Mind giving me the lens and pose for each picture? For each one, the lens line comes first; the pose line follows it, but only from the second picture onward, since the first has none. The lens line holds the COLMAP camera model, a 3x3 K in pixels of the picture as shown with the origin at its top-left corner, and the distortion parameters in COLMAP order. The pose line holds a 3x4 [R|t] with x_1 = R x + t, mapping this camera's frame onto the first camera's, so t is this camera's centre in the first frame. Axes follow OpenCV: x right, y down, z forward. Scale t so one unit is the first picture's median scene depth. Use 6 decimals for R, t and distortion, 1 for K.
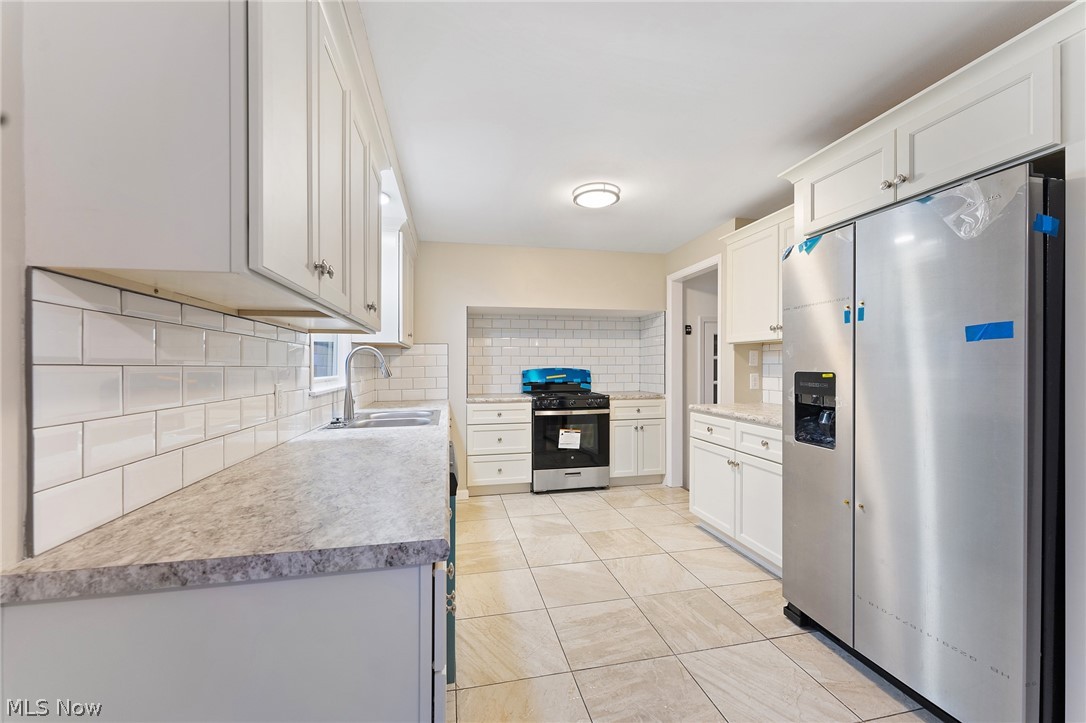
lens RADIAL K [[432.0, 0, 543.0], [0, 432.0, 361.5], [0, 0, 1]] dist [0.000860, 0.000031]
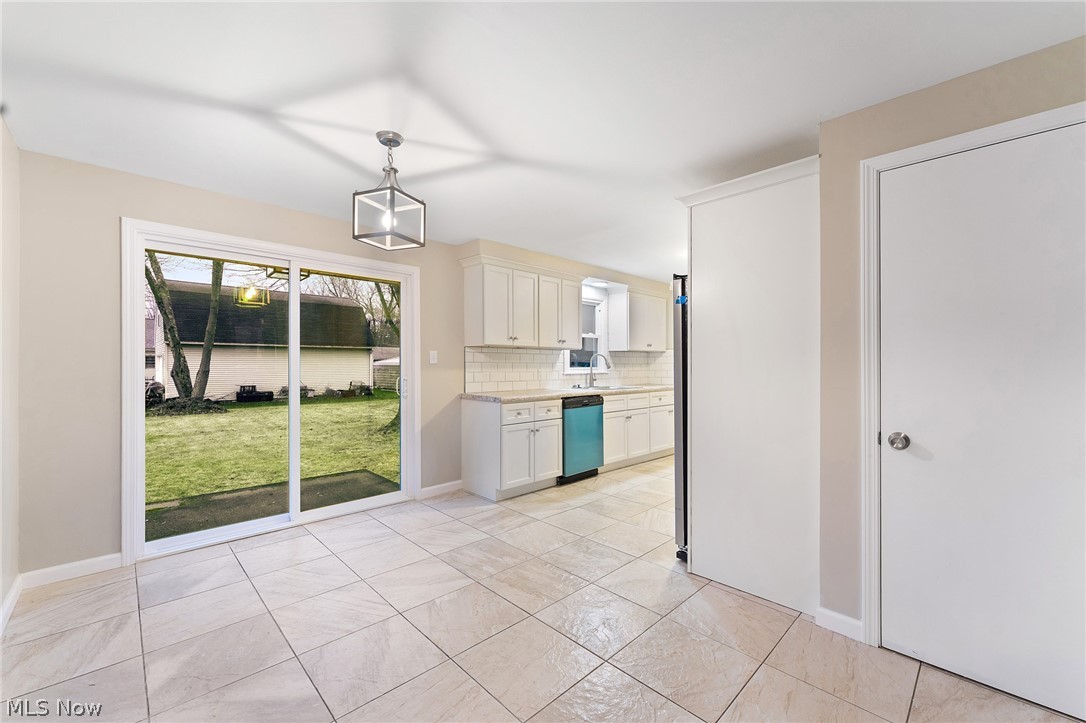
lens RADIAL K [[437.1, 0, 545.7], [0, 437.1, 357.9], [0, 0, 1]] dist [0.002340, 0.000040]
pose [[0.528955, -0.003038, -0.848644, 1.708203], [0.004723, 0.999989, -0.000636, -0.017107], [0.848636, -0.003672, 0.528964, -0.481652]]
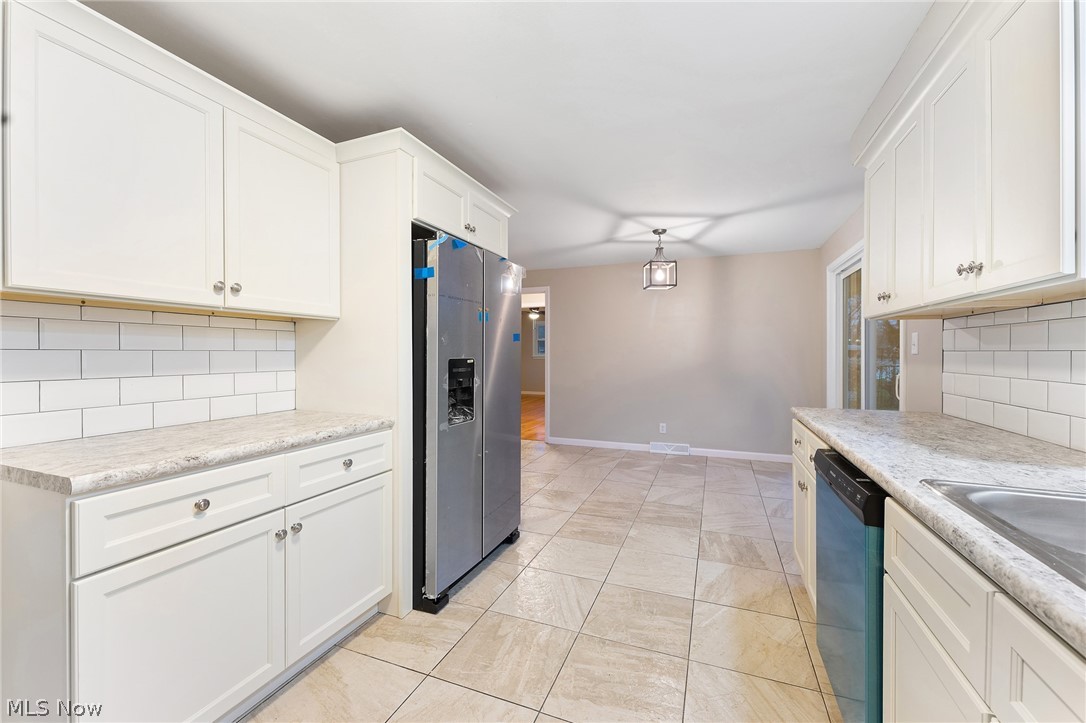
lens RADIAL K [[437.1, 0, 545.7], [0, 437.1, 357.9], [0, 0, 1]] dist [0.002340, 0.000040]
pose [[-0.829550, -0.001432, 0.558431, -0.203624], [-0.002576, 0.999996, -0.001263, 0.022982], [-0.558426, -0.002486, -0.829550, 1.846345]]
